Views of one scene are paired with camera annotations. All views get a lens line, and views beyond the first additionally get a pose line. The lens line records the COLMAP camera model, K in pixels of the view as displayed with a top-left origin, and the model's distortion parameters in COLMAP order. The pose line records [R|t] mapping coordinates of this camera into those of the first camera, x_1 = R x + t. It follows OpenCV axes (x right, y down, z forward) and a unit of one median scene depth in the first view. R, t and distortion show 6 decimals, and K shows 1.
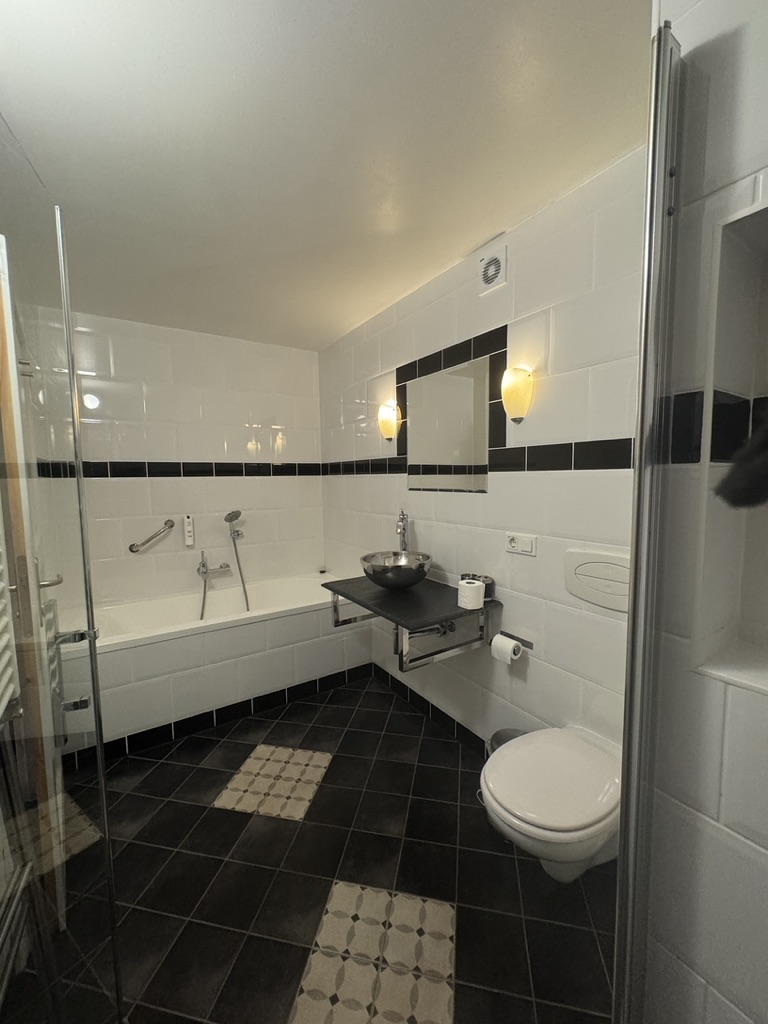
lens RADIAL K [[410.2, 0, 384.0], [0, 410.2, 512.0], [0, 0, 1]] dist [0.000447, 0.000145]
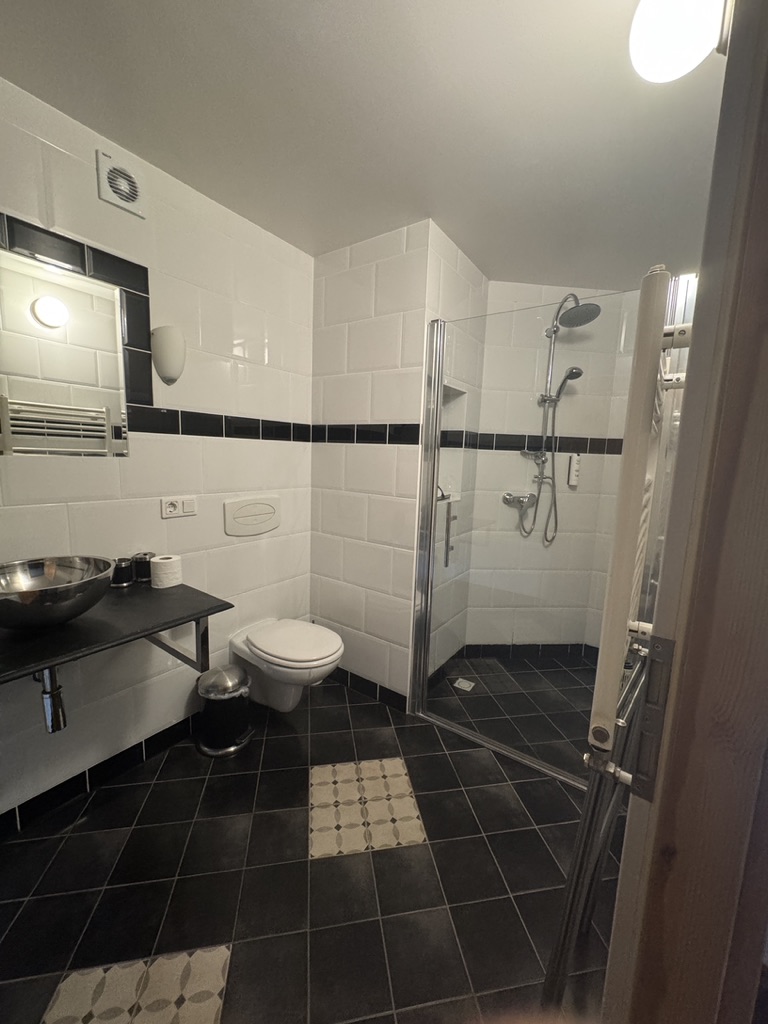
lens RADIAL K [[410.2, 0, 384.0], [0, 410.2, 512.0], [0, 0, 1]] dist [0.000447, 0.000145]
pose [[-0.371074, -0.135858, 0.918611, -1.005330], [0.048976, 0.985000, 0.165461, -0.067475], [-0.927311, 0.106388, -0.358854, 1.140136]]
